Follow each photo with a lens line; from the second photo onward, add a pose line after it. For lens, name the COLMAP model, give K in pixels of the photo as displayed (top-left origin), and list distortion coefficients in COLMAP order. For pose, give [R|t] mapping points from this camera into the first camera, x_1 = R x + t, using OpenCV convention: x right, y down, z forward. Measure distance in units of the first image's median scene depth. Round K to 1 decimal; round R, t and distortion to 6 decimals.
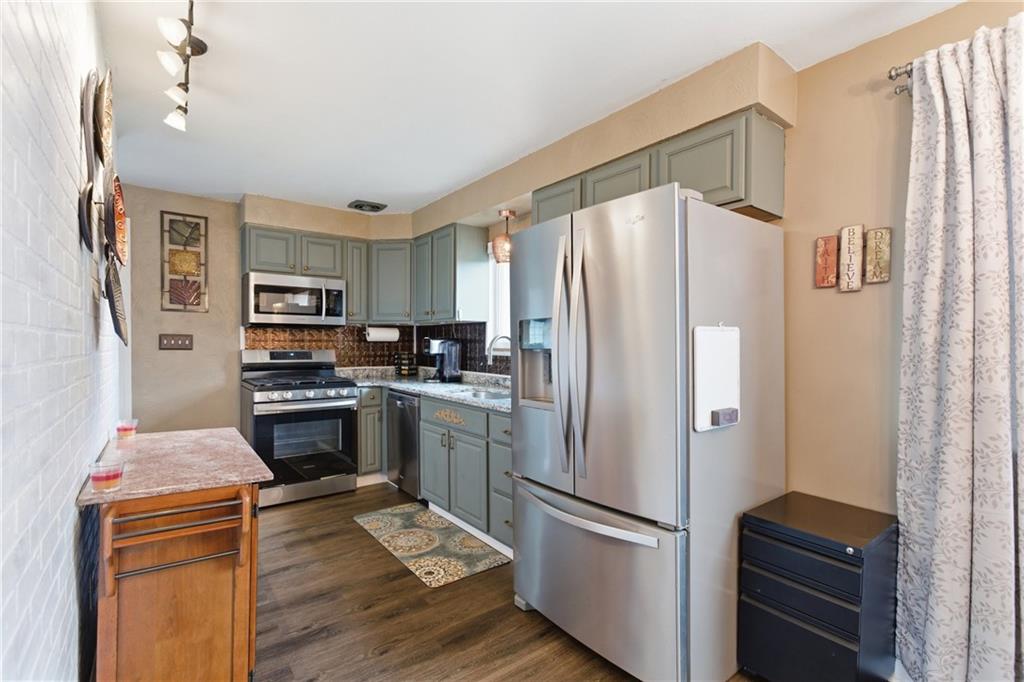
lens RADIAL K [[467.9, 0, 510.0], [0, 467.9, 350.6], [0, 0, 1]] dist [-0.010511, 0.001536]
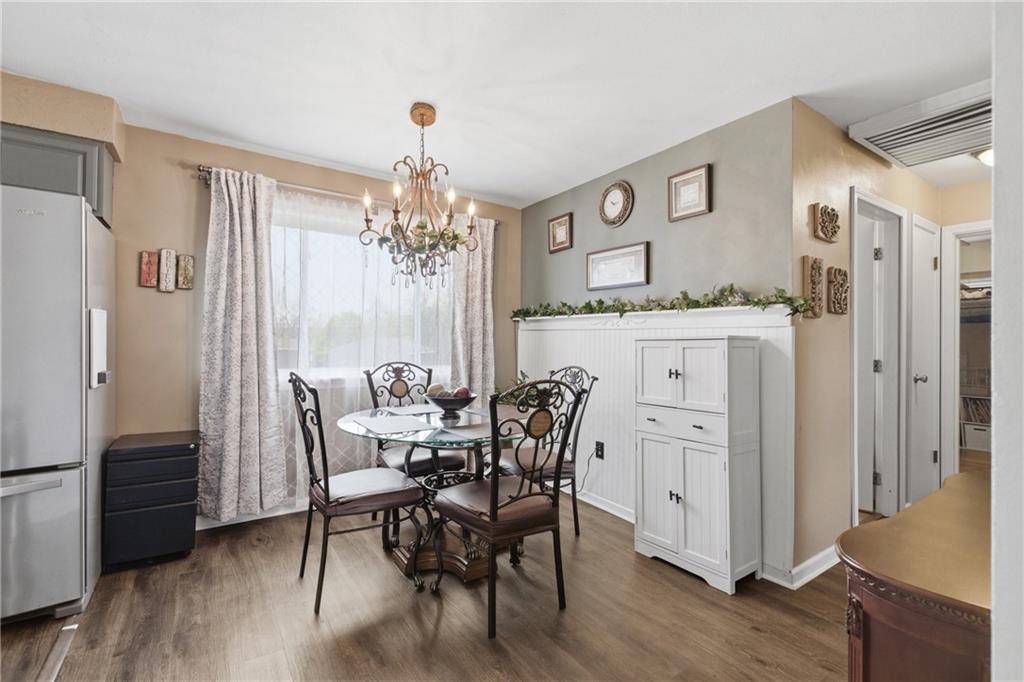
lens RADIAL K [[447.0, 0, 510.4], [0, 447.0, 337.4], [0, 0, 1]] dist [-0.001198, 0.000116]
pose [[0.073152, 0.007641, 0.997292, -0.732278], [0.001477, 0.999969, -0.007770, 0.039459], [-0.997320, 0.002042, 0.073138, -0.257917]]
